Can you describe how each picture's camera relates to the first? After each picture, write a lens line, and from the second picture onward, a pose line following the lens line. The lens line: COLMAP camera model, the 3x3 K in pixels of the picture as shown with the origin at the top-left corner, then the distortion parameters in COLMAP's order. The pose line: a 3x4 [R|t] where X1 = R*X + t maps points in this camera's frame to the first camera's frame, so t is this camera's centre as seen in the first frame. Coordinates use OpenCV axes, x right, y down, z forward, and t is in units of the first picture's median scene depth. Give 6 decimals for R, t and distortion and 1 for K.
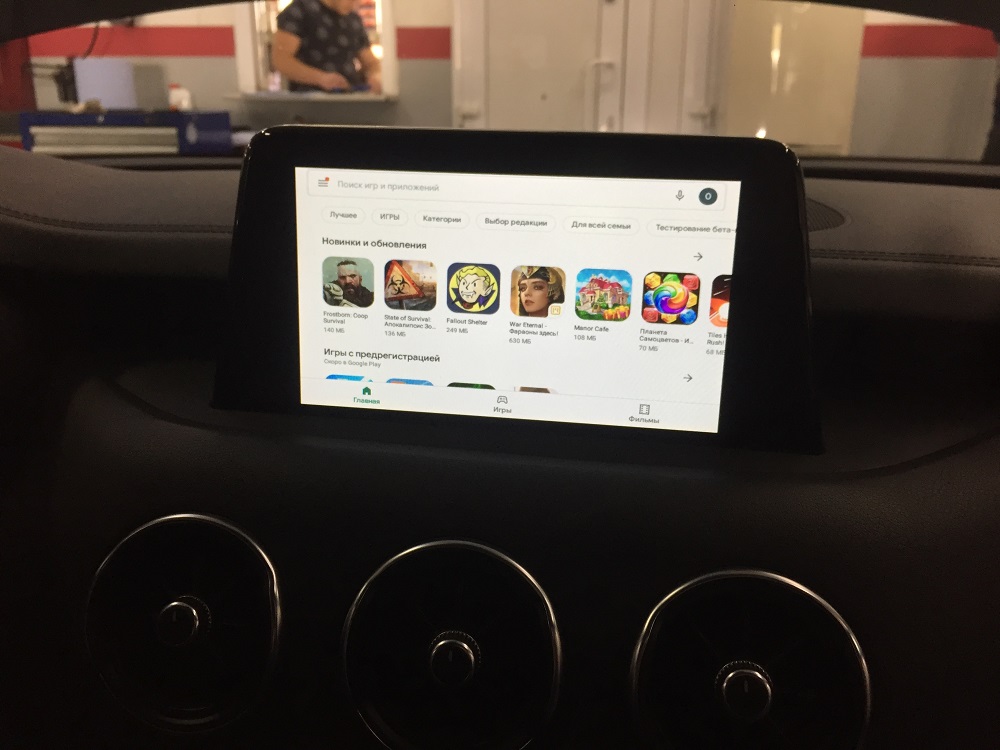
lens RADIAL K [[860.9, 0, 500.0], [0, 860.9, 375.0], [0, 0, 1]] dist [0.088551, -0.168699]
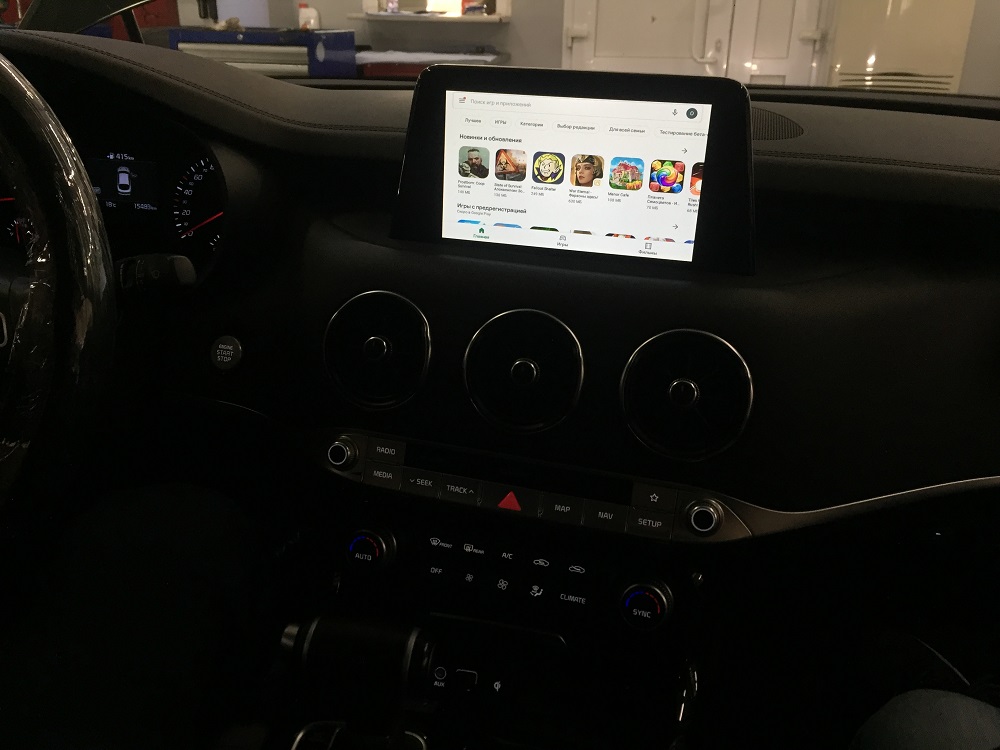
lens RADIAL K [[856.3, 0, 500.0], [0, 856.3, 375.0], [0, 0, 1]] dist [0.095375, -0.167430]
pose [[0.992370, 0.057064, -0.109292, 0.078520], [-0.047553, 0.995008, 0.087738, 0.151678], [0.113753, -0.081871, 0.990130, -0.667090]]
